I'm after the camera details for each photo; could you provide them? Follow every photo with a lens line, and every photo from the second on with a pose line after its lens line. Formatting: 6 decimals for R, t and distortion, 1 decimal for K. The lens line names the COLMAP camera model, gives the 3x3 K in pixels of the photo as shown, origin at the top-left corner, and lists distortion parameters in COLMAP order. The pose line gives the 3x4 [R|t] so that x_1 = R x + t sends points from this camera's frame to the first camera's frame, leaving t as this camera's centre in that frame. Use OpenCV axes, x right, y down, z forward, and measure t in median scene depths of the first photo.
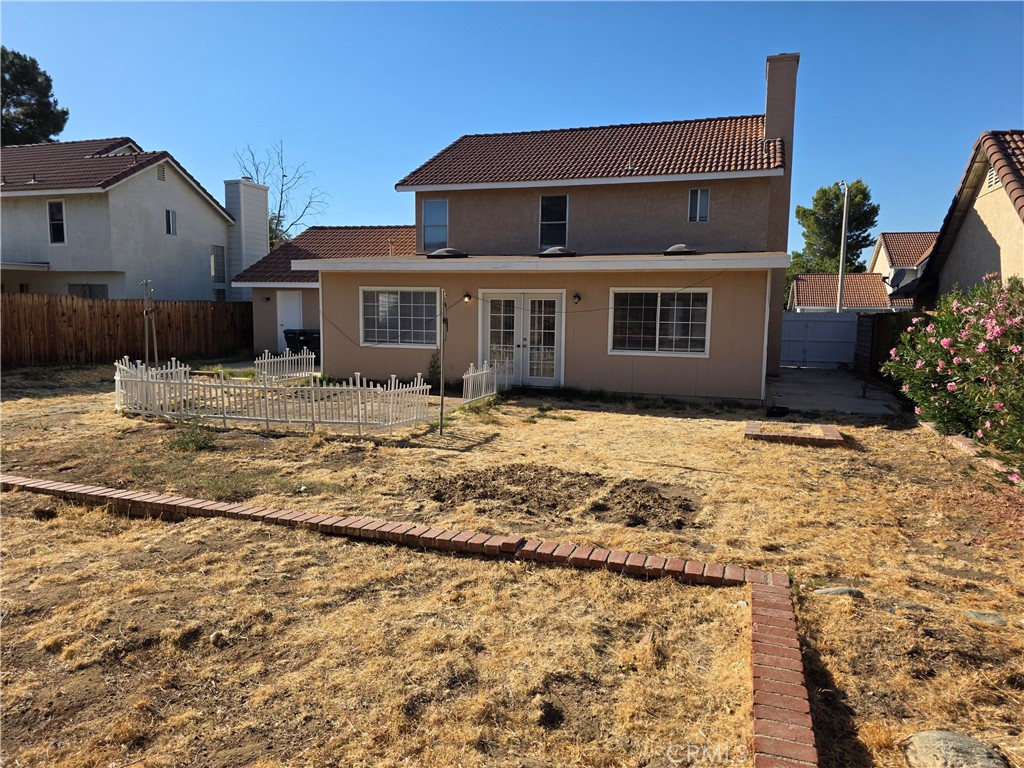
lens RADIAL K [[682.8, 0, 506.4], [0, 682.8, 389.9], [0, 0, 1]] dist [0.071275, -0.074094]
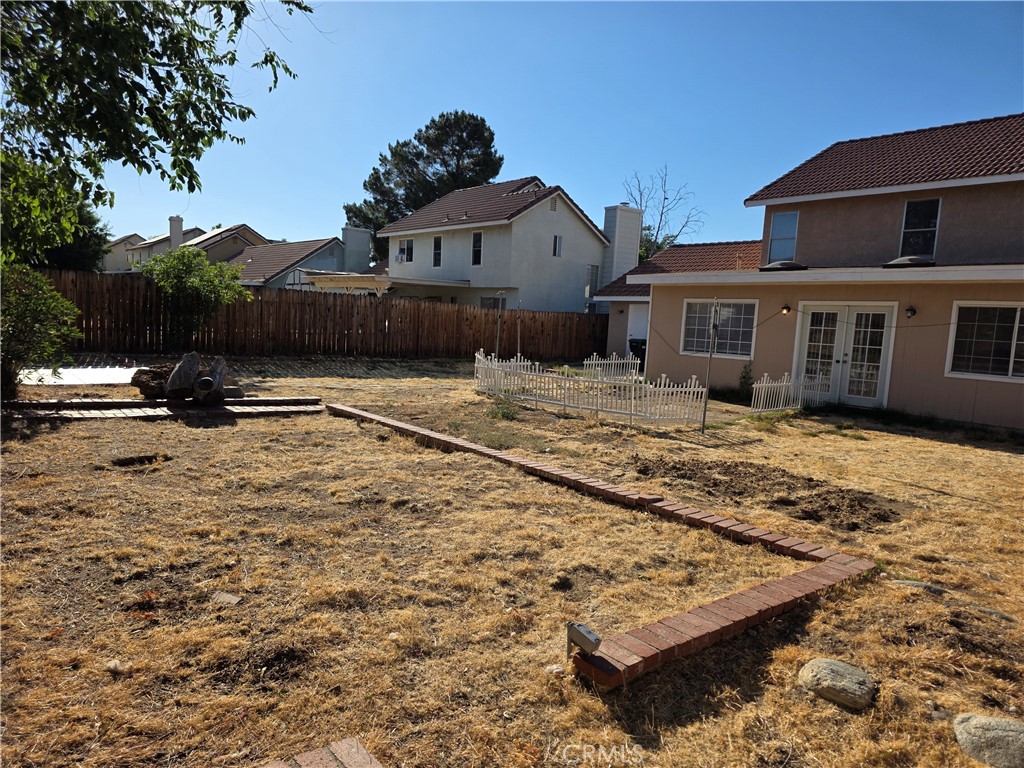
lens RADIAL K [[685.9, 0, 513.6], [0, 685.9, 400.8], [0, 0, 1]] dist [0.107235, -0.114101]
pose [[0.848009, 0.090774, -0.522151, 0.147283], [-0.098008, 0.995090, 0.013820, 0.020395], [0.520842, 0.039455, 0.852741, -0.056156]]
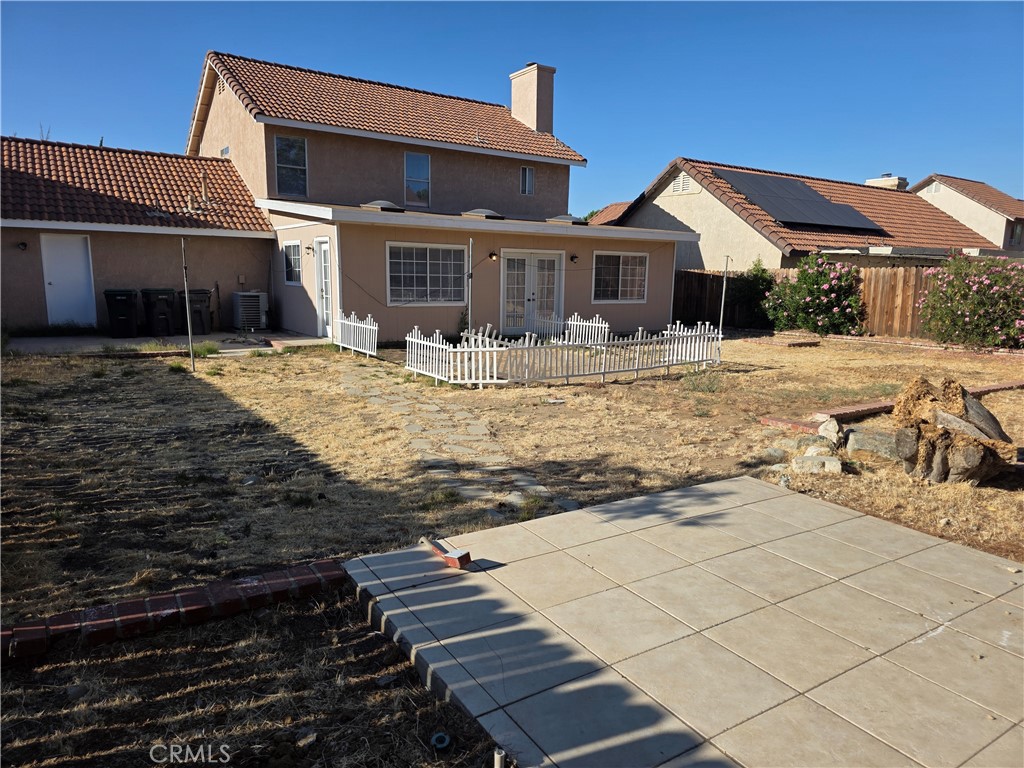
lens RADIAL K [[682.8, 0, 506.4], [0, 682.8, 389.9], [0, 0, 1]] dist [0.071275, -0.074094]
pose [[0.637985, -0.133889, 0.758320, -0.898290], [0.075553, 0.990901, 0.111389, -0.045522], [-0.766334, -0.013772, 0.642295, 0.292412]]
